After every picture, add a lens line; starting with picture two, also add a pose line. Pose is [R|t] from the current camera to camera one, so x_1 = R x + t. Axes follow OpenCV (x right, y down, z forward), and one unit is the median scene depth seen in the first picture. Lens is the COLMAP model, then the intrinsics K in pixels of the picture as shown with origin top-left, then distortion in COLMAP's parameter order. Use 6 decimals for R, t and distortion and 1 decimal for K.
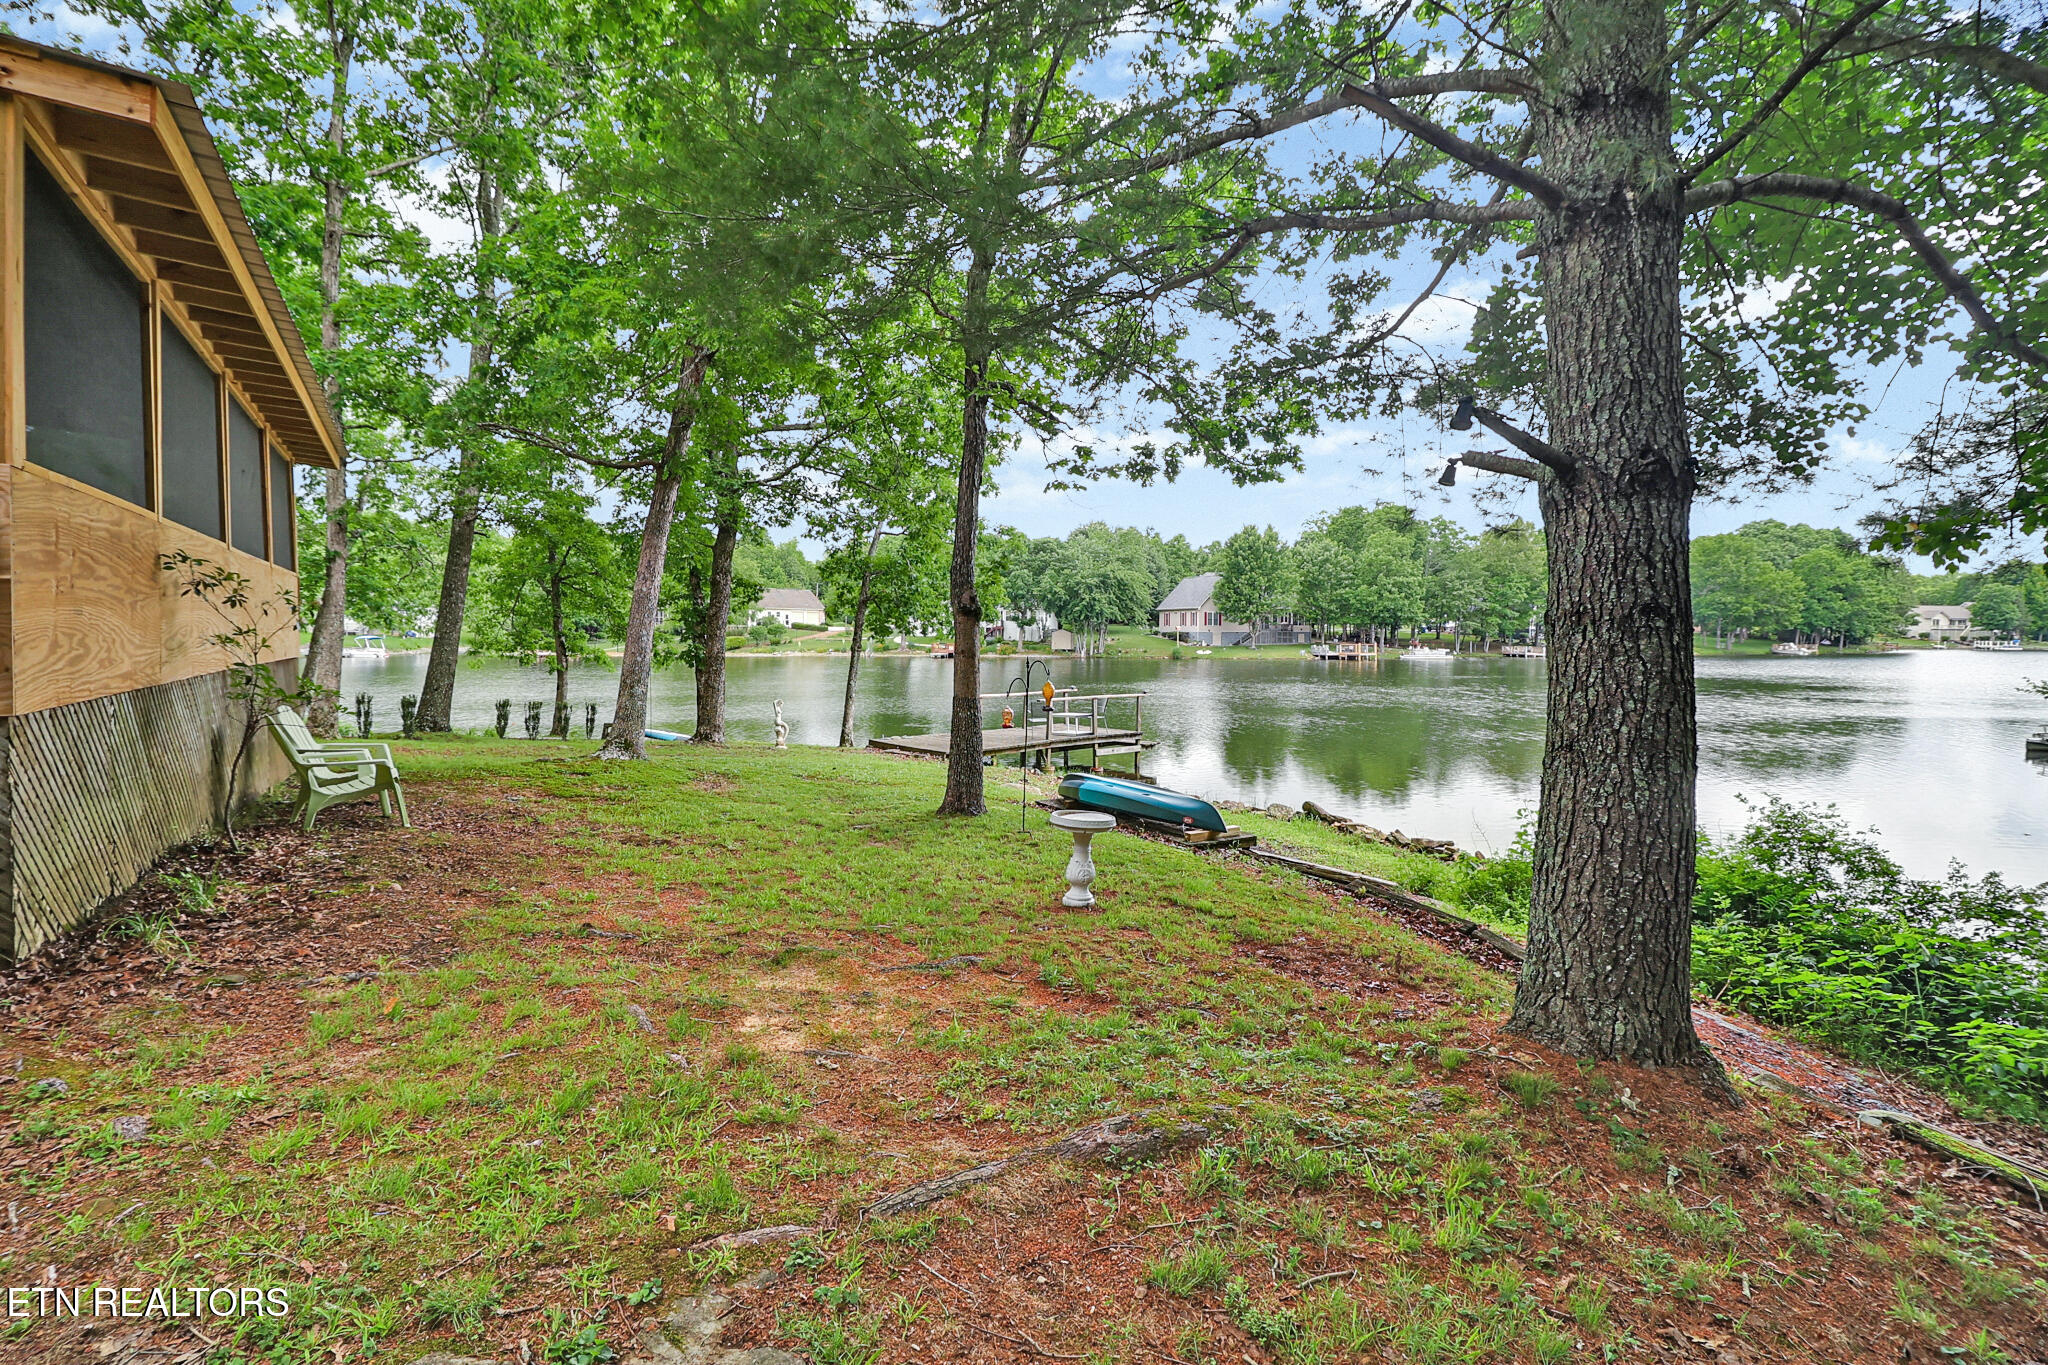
lens RADIAL K [[933.0, 0, 1008.8], [0, 933.0, 649.0], [0, 0, 1]] dist [-0.000405, -0.014962]
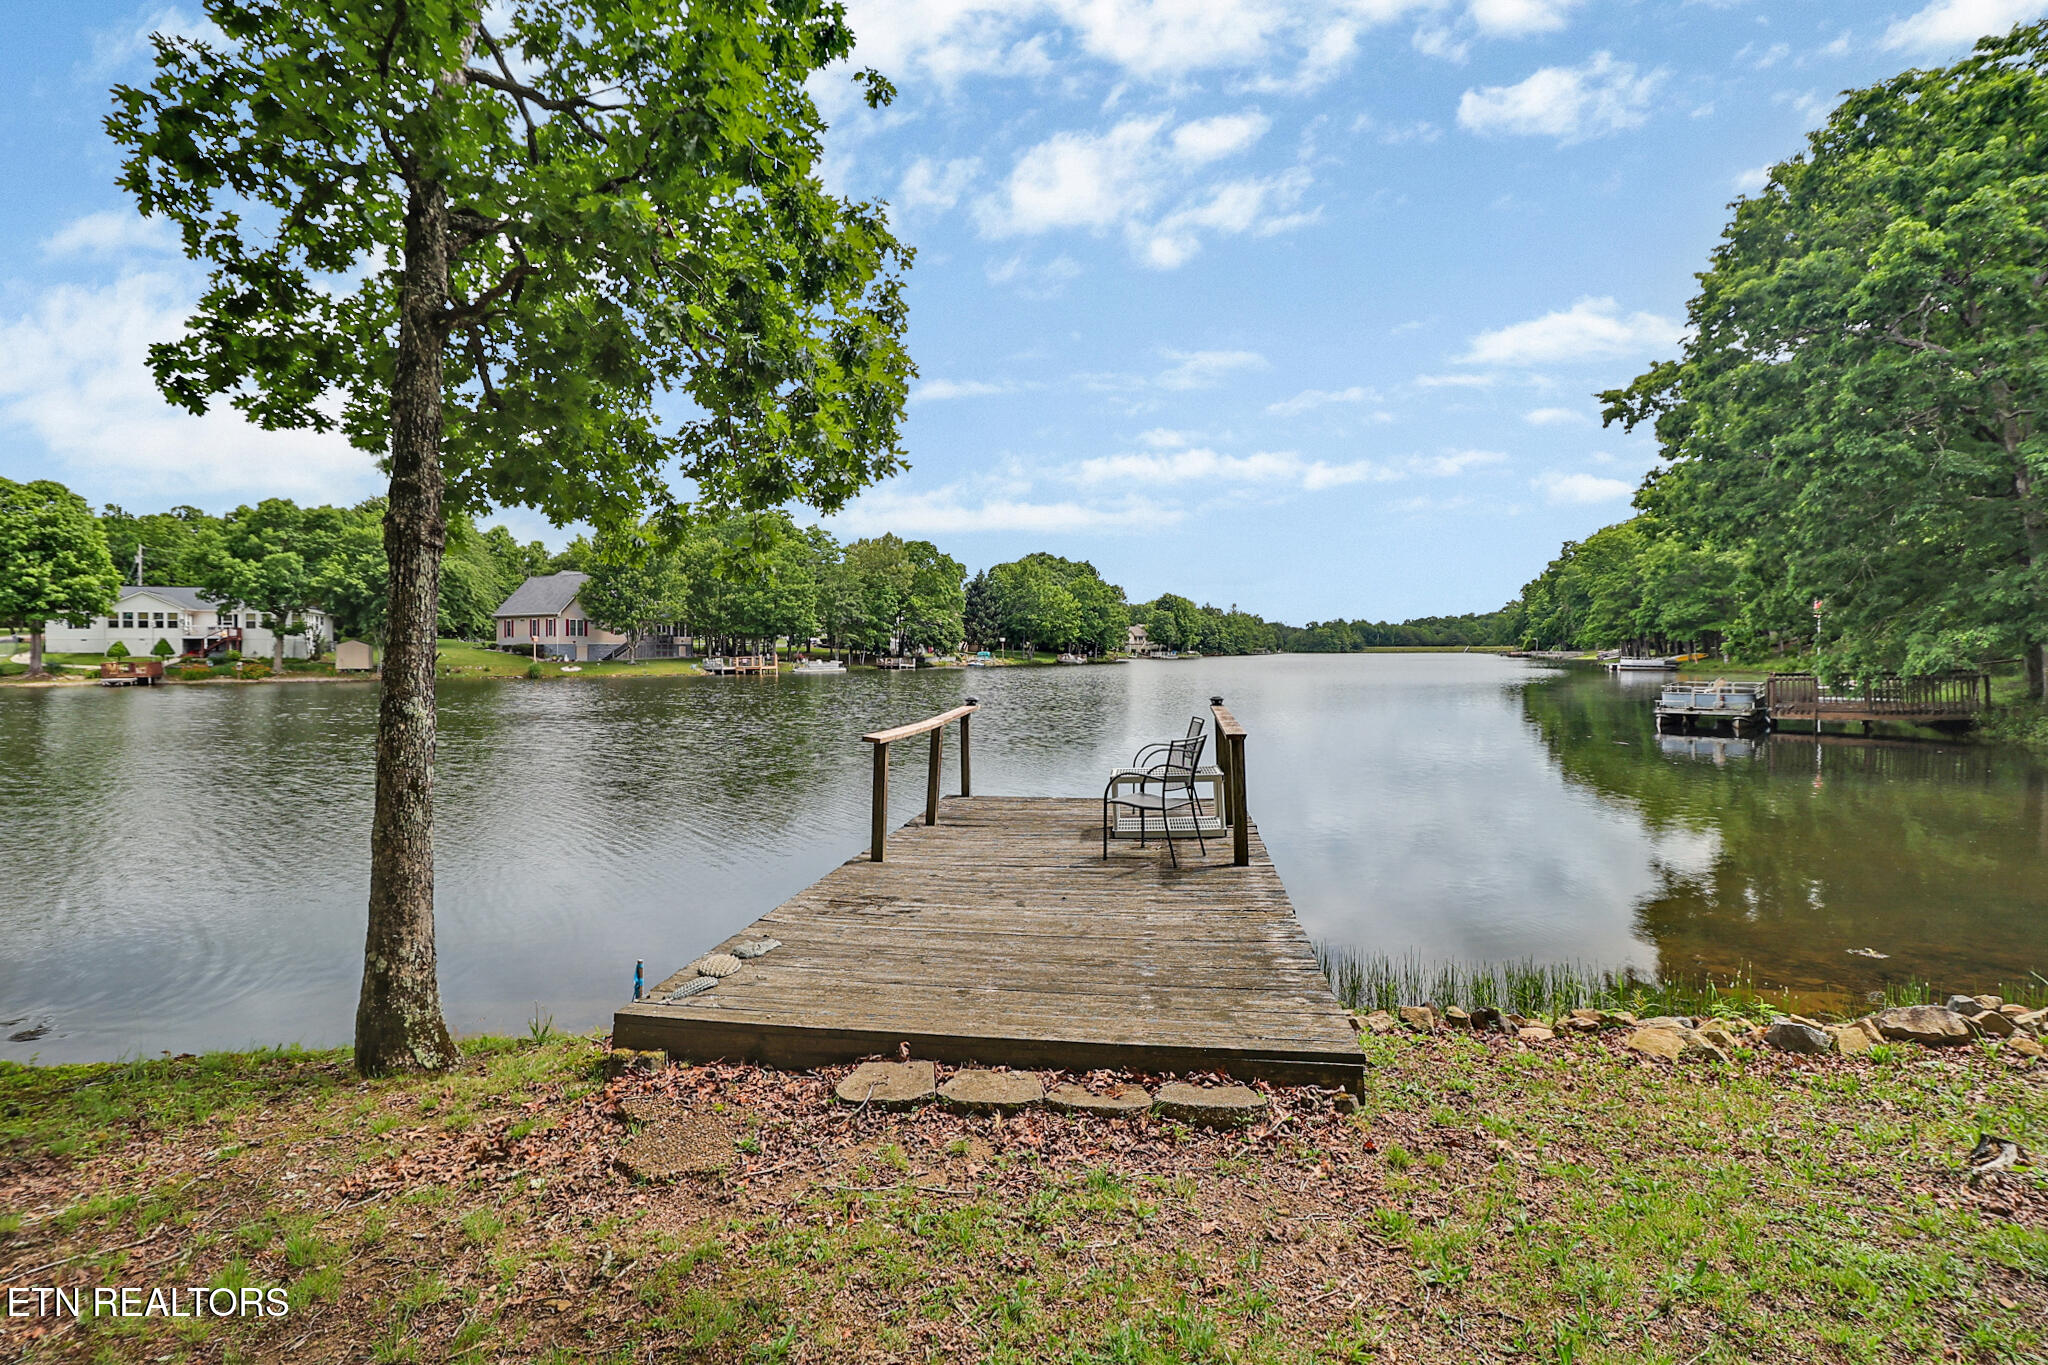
lens RADIAL K [[945.1, 0, 1011.1], [0, 945.1, 667.3], [0, 0, 1]] dist [0.002442, -0.015788]
pose [[0.751480, -0.017692, 0.659519, -0.037053], [0.019520, 0.999799, 0.004579, 0.005274], [-0.659467, 0.009433, 0.751674, 0.140896]]
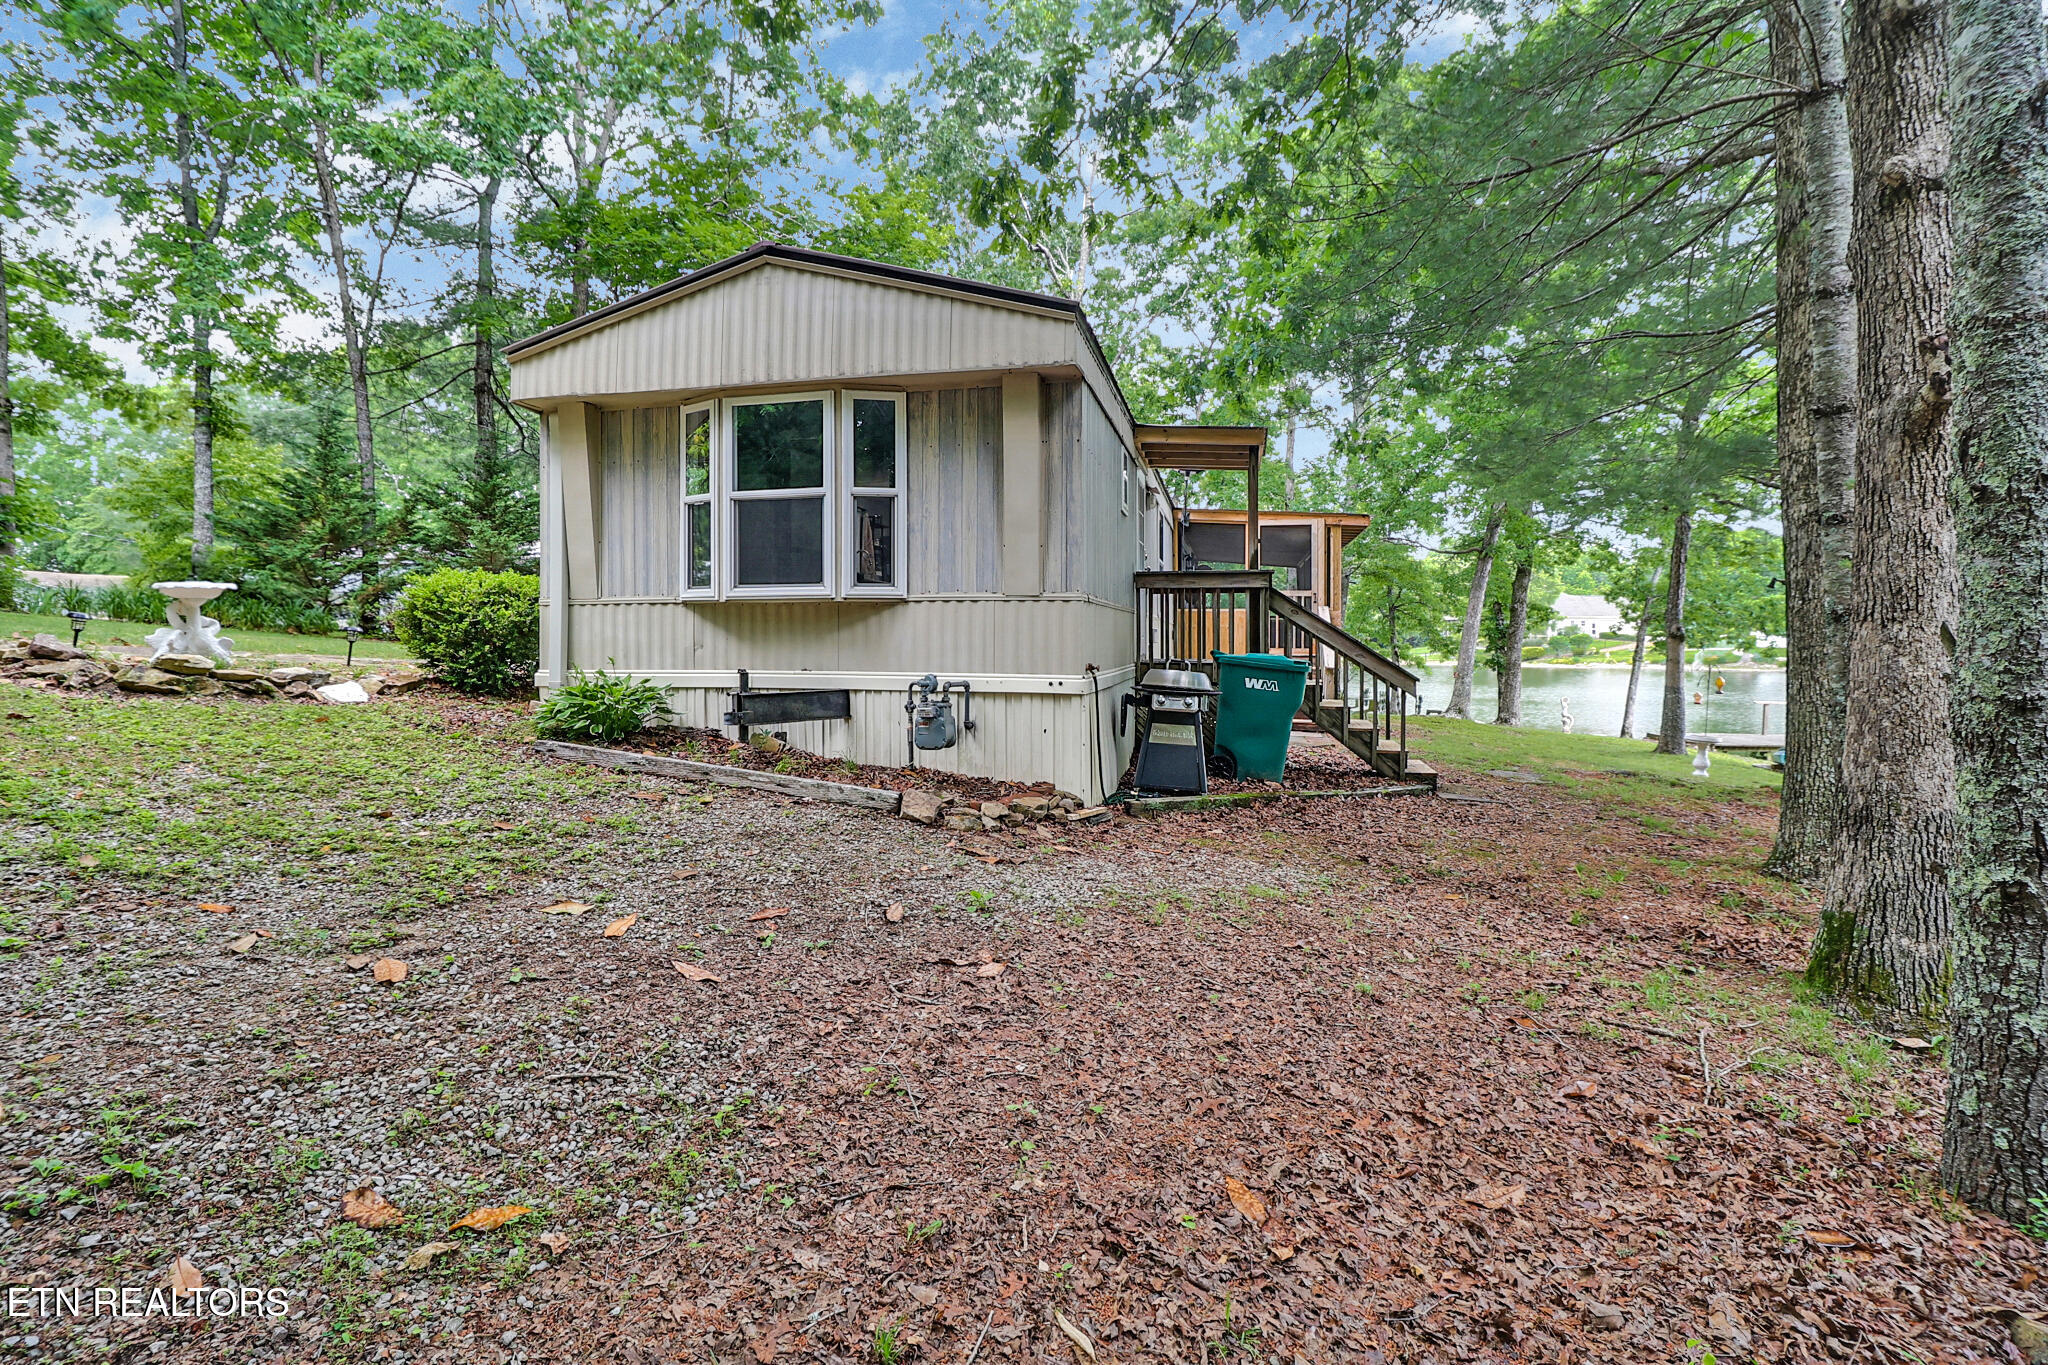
lens RADIAL K [[937.3, 0, 1012.1], [0, 937.3, 658.9], [0, 0, 1]] dist [0.000335, -0.013409]
pose [[0.701384, 0.009983, -0.712713, 0.024418], [-0.009978, 0.999941, 0.004187, 0.000566], [0.712713, 0.004175, 0.701443, -0.079904]]
